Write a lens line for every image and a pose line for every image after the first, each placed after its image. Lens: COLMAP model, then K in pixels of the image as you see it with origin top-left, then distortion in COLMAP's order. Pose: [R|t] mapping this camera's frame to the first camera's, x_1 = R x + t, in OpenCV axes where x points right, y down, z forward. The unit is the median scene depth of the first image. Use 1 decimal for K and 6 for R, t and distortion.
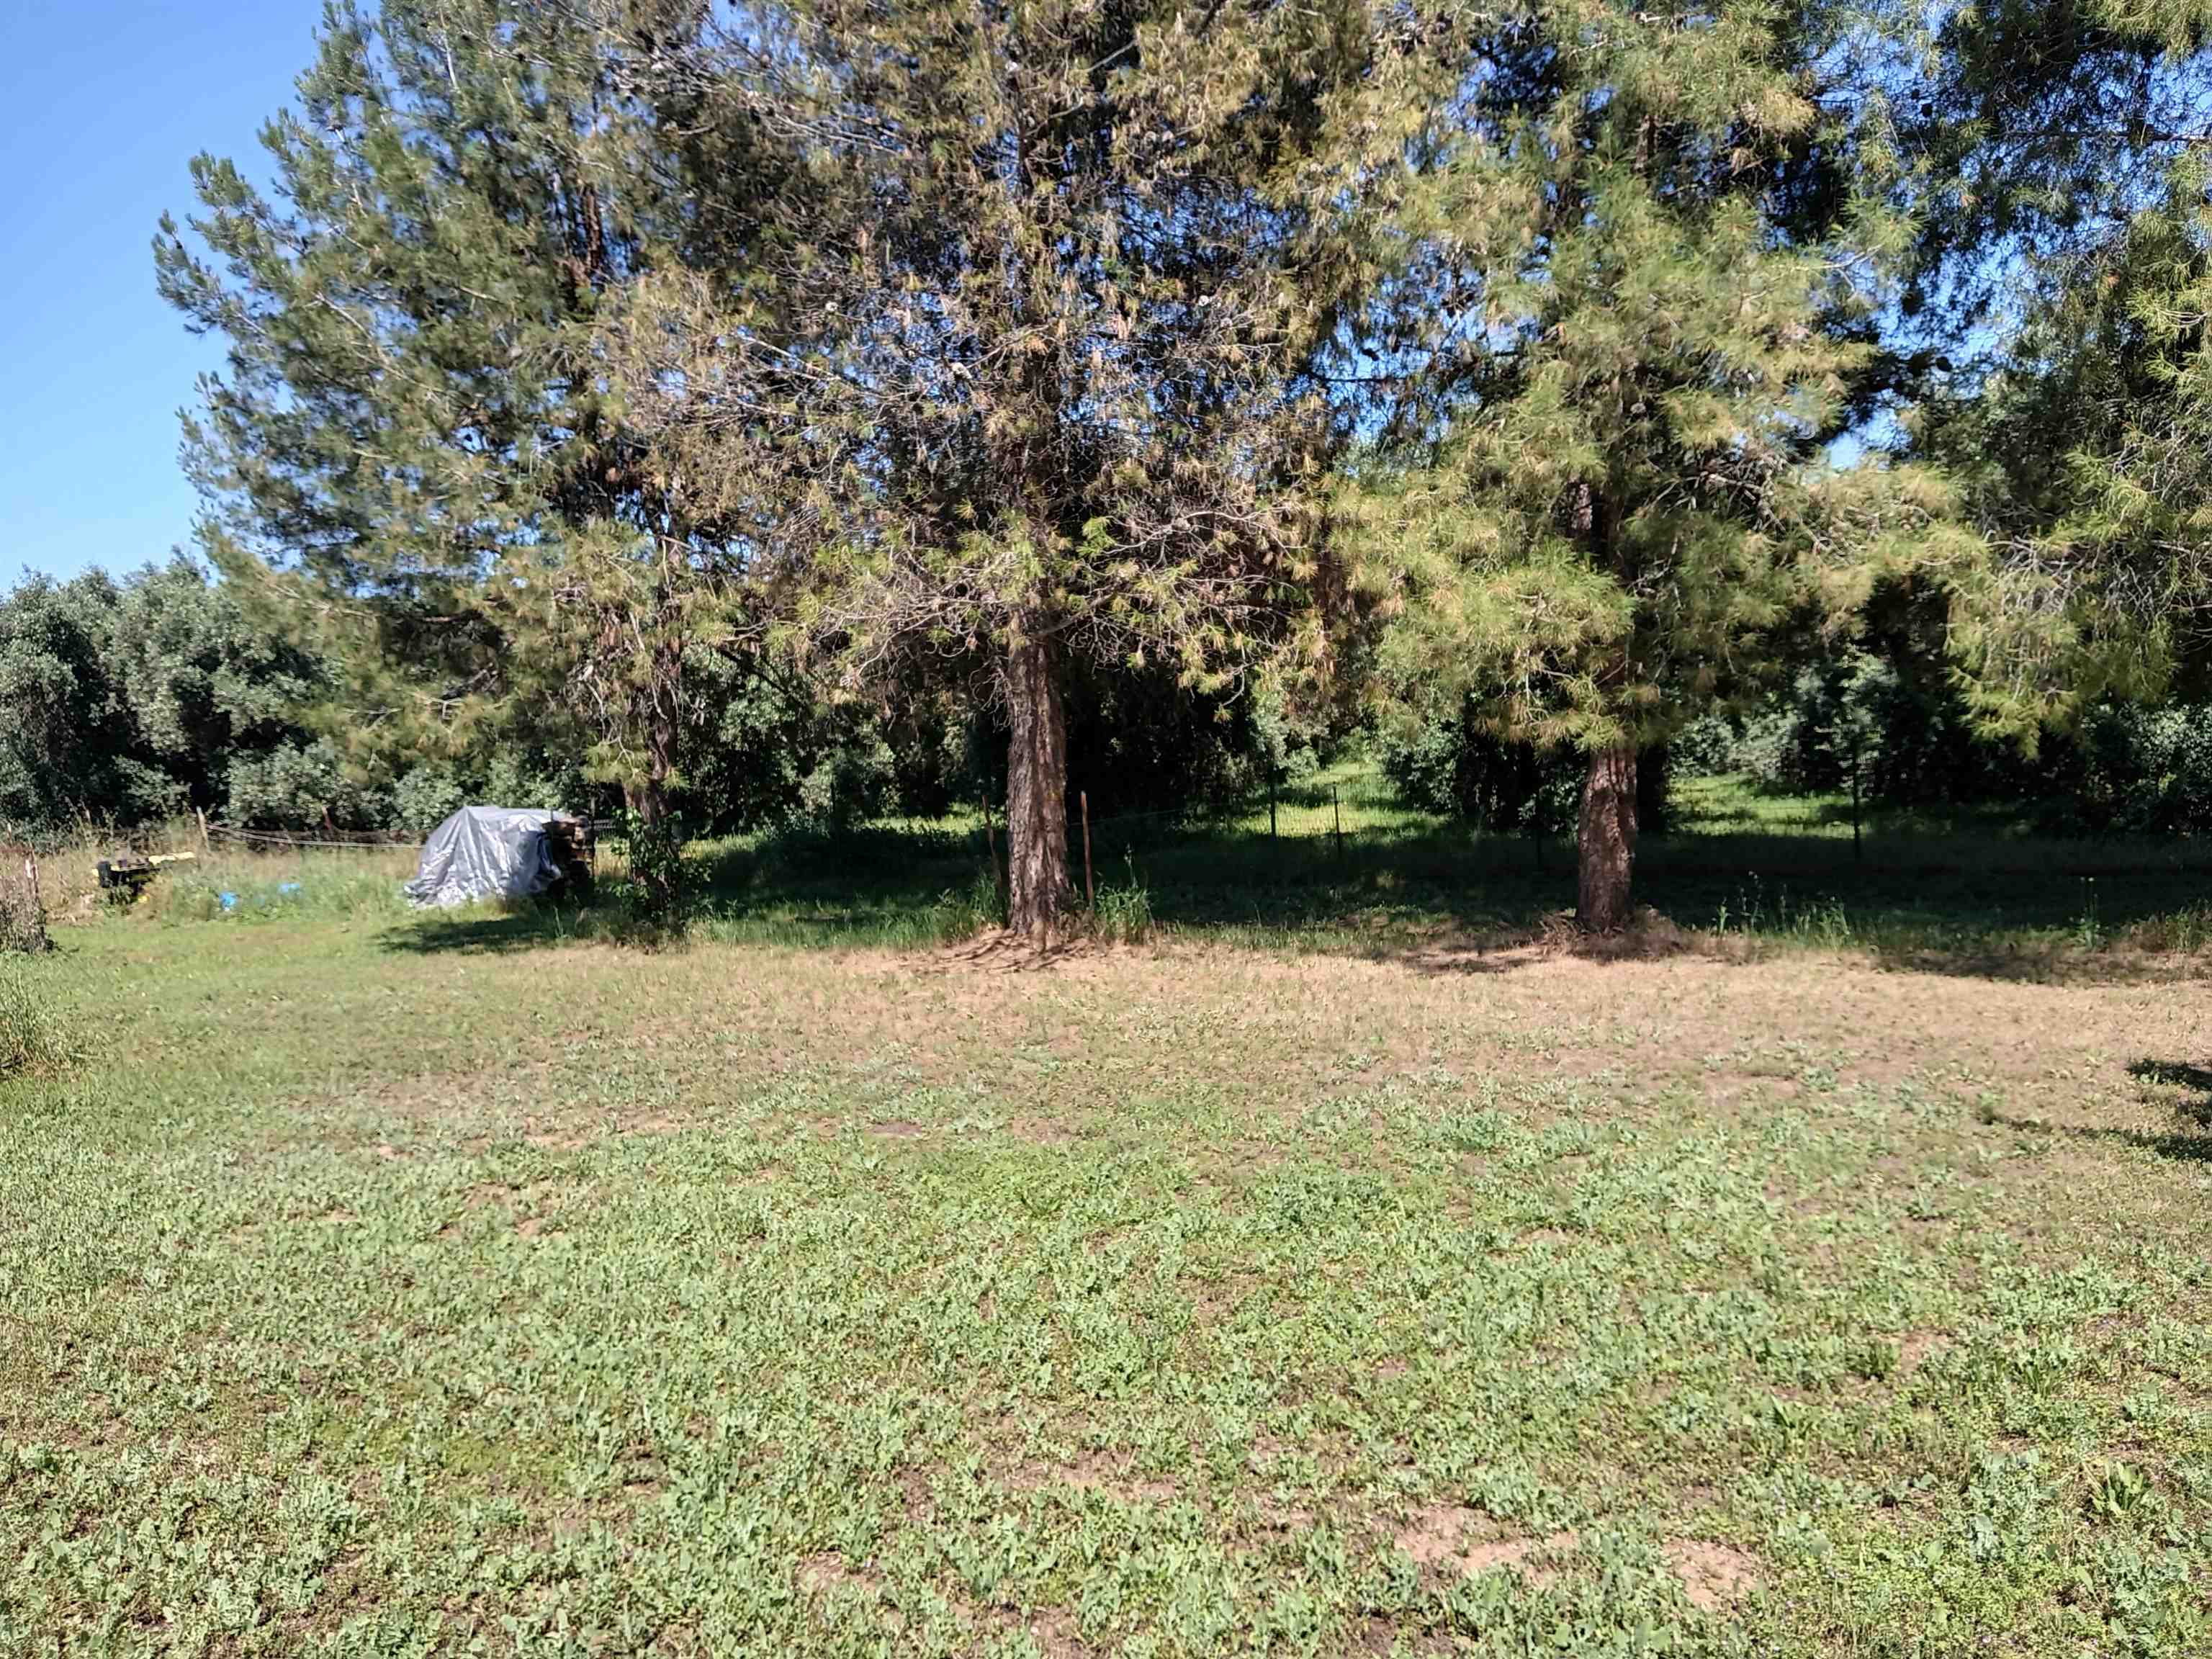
lens RADIAL K [[1659.0, 0, 1106.0], [0, 1659.0, 829.5], [0, 0, 1]] dist [0.004429, 0.000707]
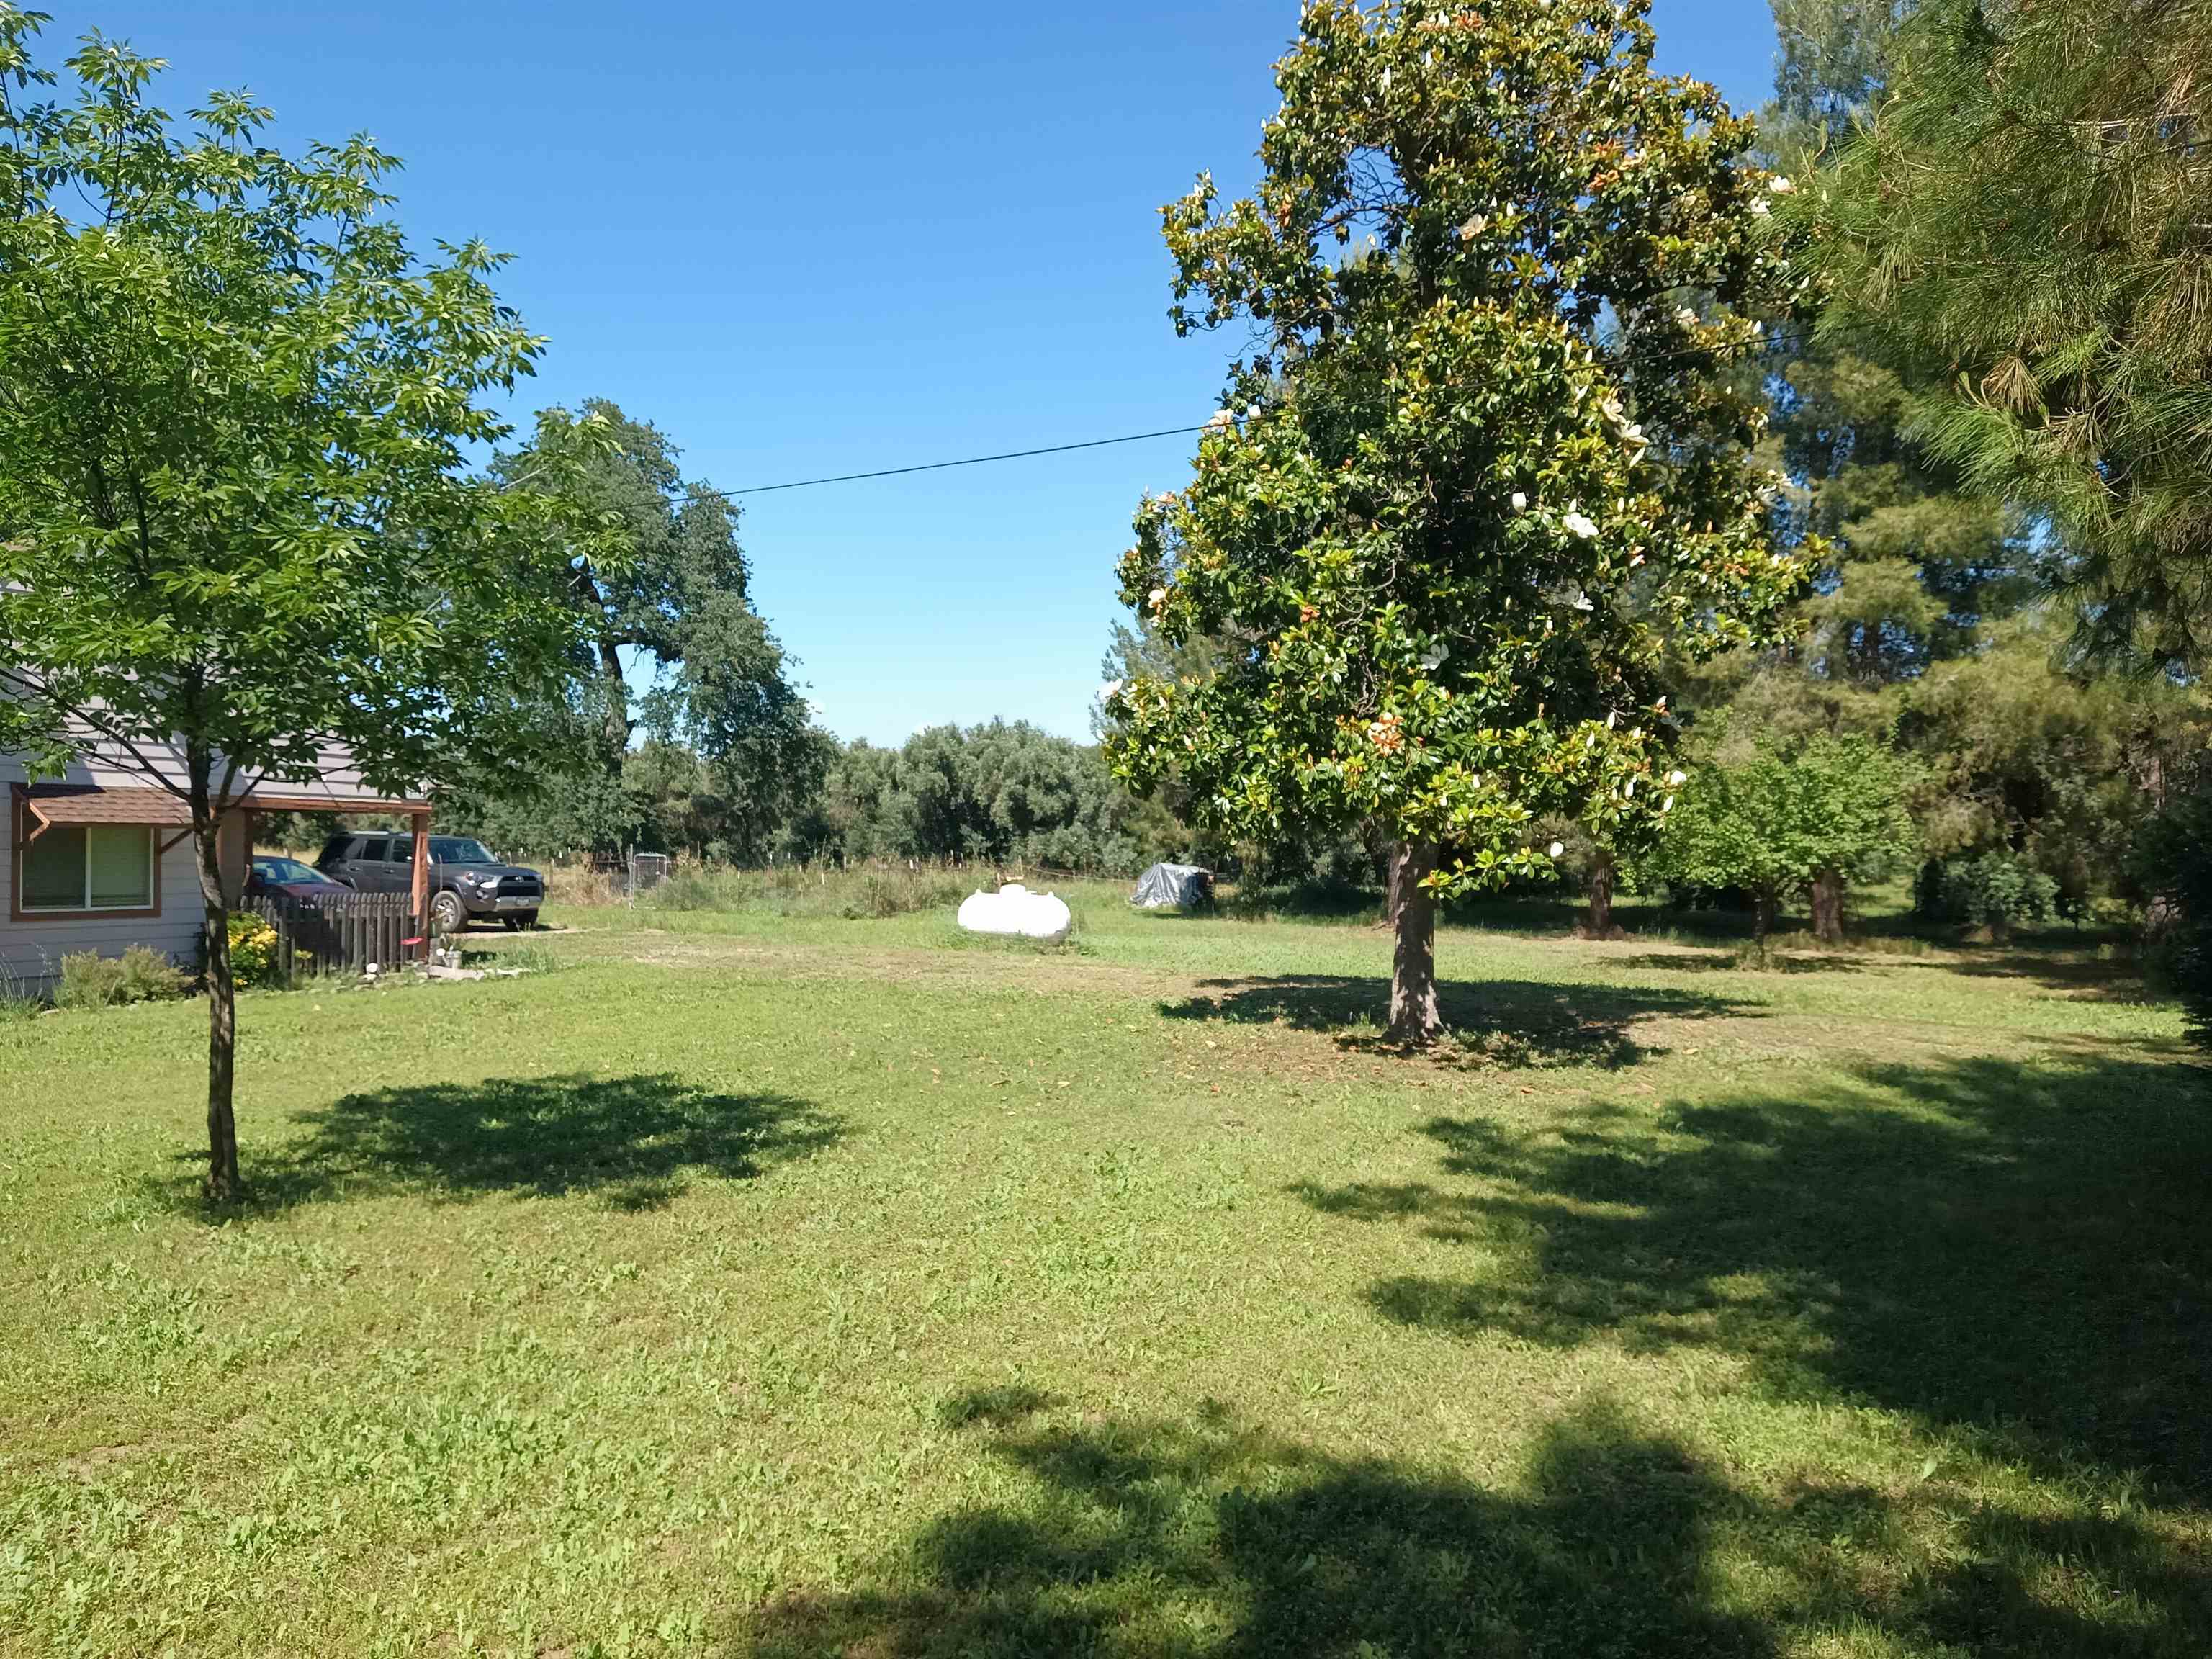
lens RADIAL K [[1659.0, 0, 1106.0], [0, 1659.0, 829.5], [0, 0, 1]] dist [0.004429, 0.000707]
pose [[0.950821, 0.055356, -0.304753, 0.177510], [-0.070009, 0.996847, -0.037356, 0.025217], [0.301724, 0.056854, 0.951698, -0.940746]]
